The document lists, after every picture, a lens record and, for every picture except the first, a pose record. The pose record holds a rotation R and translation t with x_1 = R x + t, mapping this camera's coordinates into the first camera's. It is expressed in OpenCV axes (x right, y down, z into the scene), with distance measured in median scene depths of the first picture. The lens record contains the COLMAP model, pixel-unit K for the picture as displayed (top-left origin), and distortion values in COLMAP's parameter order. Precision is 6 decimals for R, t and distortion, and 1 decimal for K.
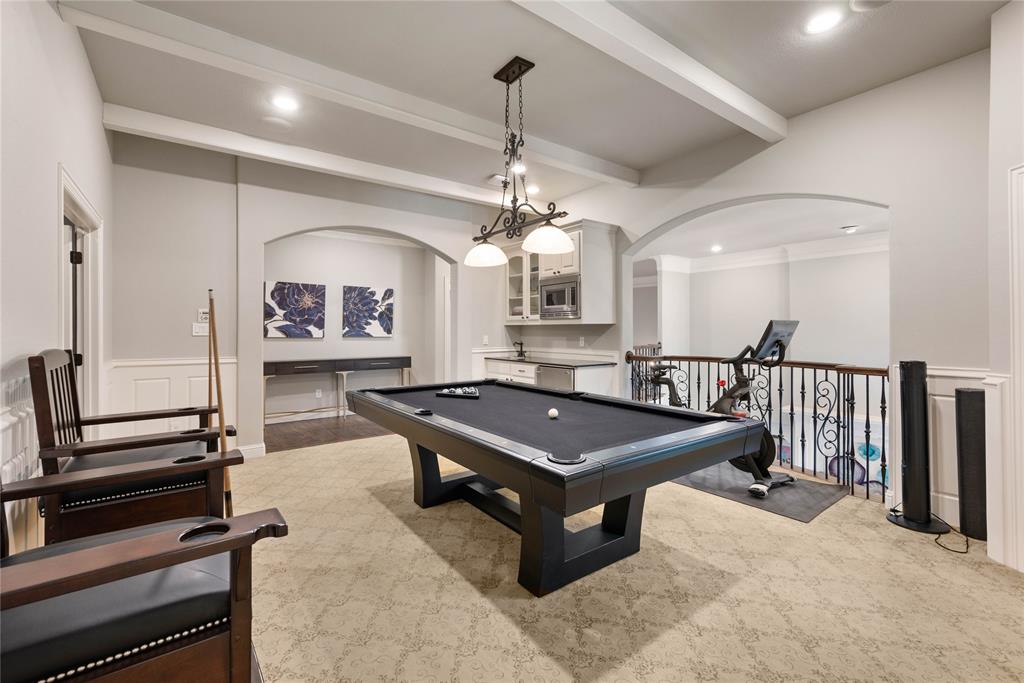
lens RADIAL K [[440.5, 0, 514.5], [0, 440.5, 336.6], [0, 0, 1]] dist [-0.001525, 0.000143]
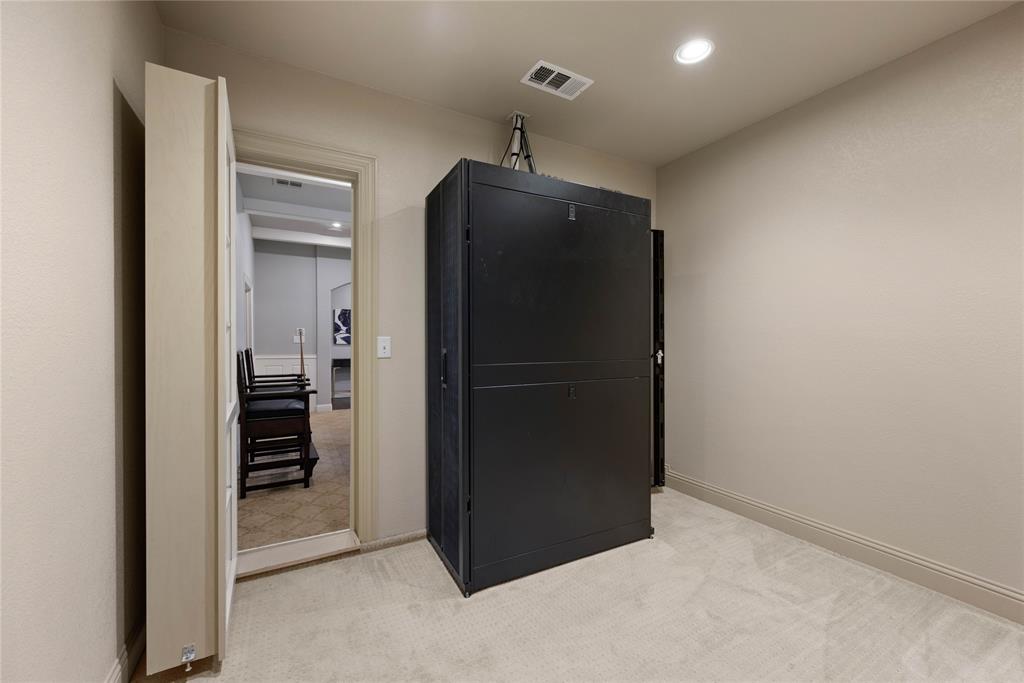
lens RADIAL K [[408.0, 0, 512.0], [0, 408.0, 341.5], [0, 0, 1]] dist [-0.000118, -0.000050]
pose [[0.990635, -0.004876, -0.136453, 0.379342], [0.004214, 0.999978, -0.005144, 0.004211], [0.136475, 0.004521, 0.990633, -0.528526]]
